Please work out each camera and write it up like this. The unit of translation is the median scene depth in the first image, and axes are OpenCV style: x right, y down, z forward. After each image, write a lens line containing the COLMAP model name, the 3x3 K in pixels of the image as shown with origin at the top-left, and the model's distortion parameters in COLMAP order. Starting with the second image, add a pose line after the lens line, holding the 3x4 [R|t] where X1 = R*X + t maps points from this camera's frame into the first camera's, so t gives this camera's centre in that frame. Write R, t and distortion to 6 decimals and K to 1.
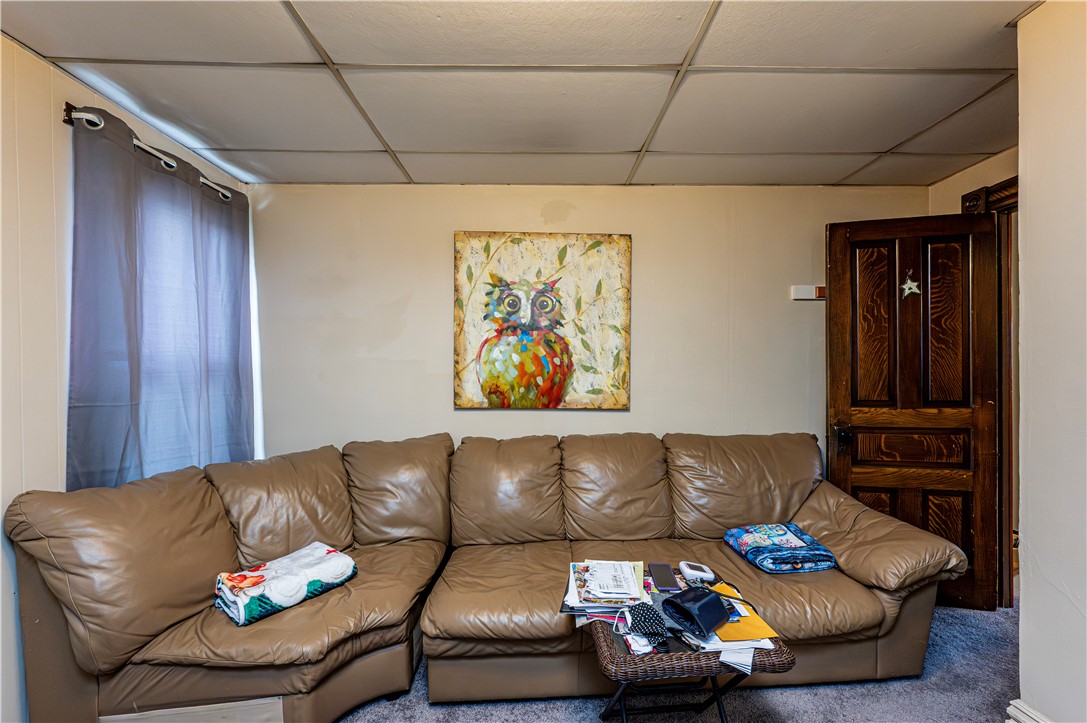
lens RADIAL K [[440.3, 0, 547.9], [0, 440.3, 367.8], [0, 0, 1]] dist [0.000297, -0.000099]
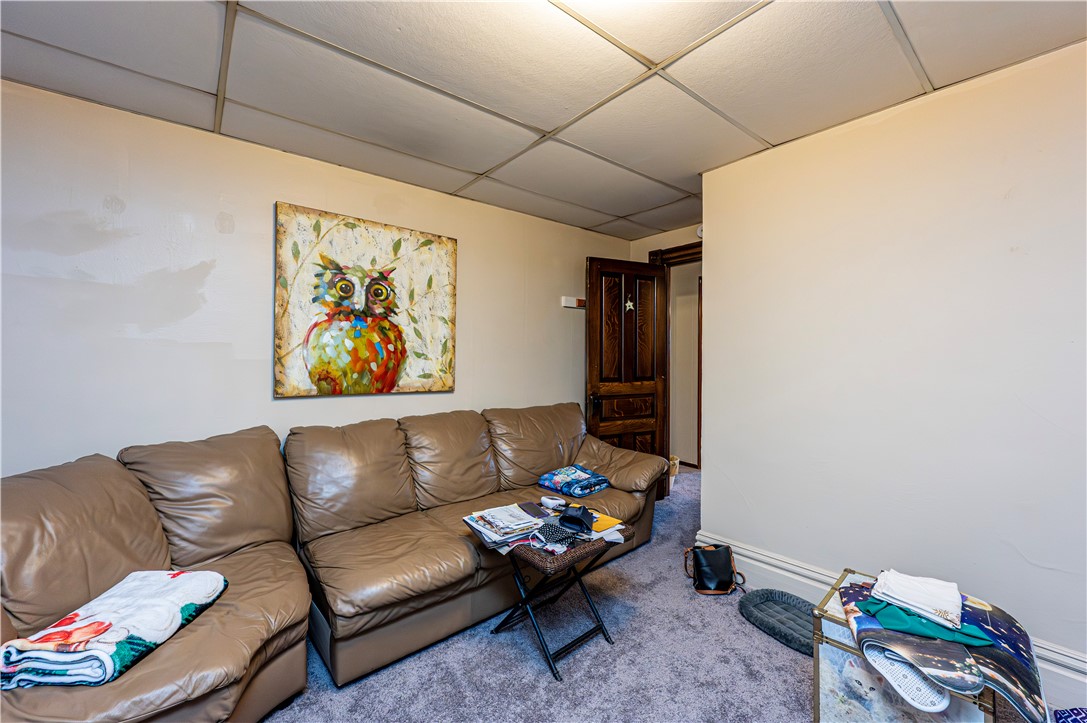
lens RADIAL K [[436.1, 0, 534.3], [0, 436.1, 359.2], [0, 0, 1]] dist [0.000704, 0.000183]
pose [[0.797103, 0.004529, 0.603827, -0.385302], [-0.007560, 0.999968, 0.002479, 0.008433], [-0.603797, -0.006541, 0.797112, -0.039919]]
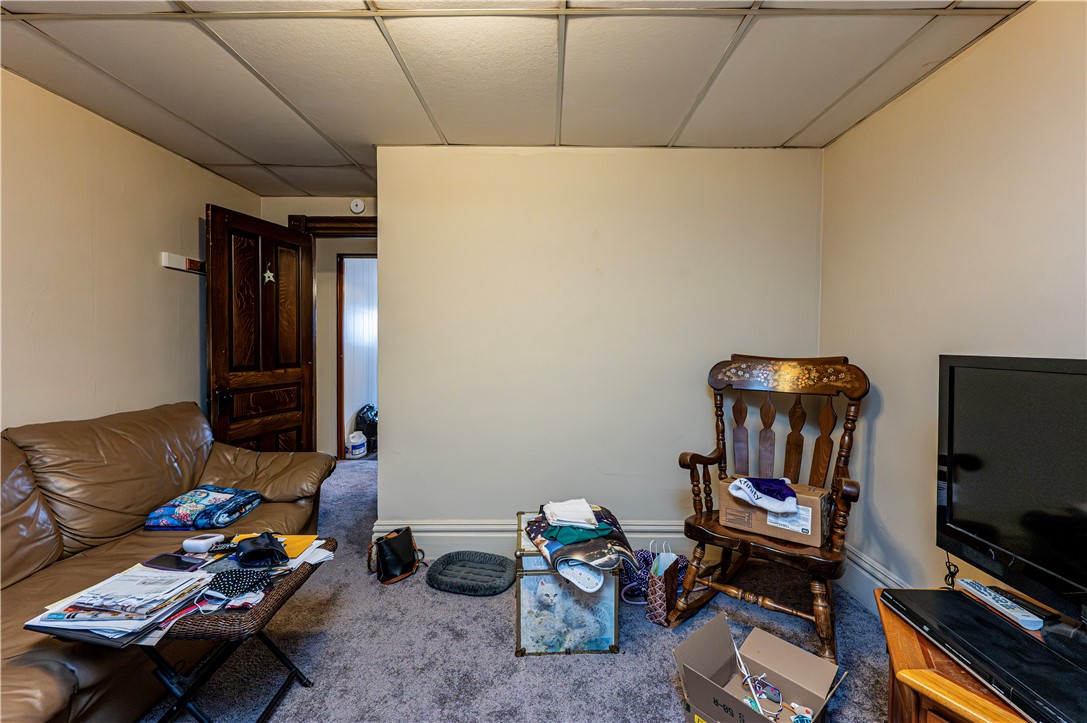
lens RADIAL K [[447.3, 0, 540.7], [0, 447.3, 352.4], [0, 0, 1]] dist [-0.000697, -0.000191]
pose [[0.042608, -0.015300, 0.998975, -0.443631], [-0.007992, 0.999846, 0.015654, 0.012857], [-0.999060, -0.008651, 0.042479, 0.148342]]
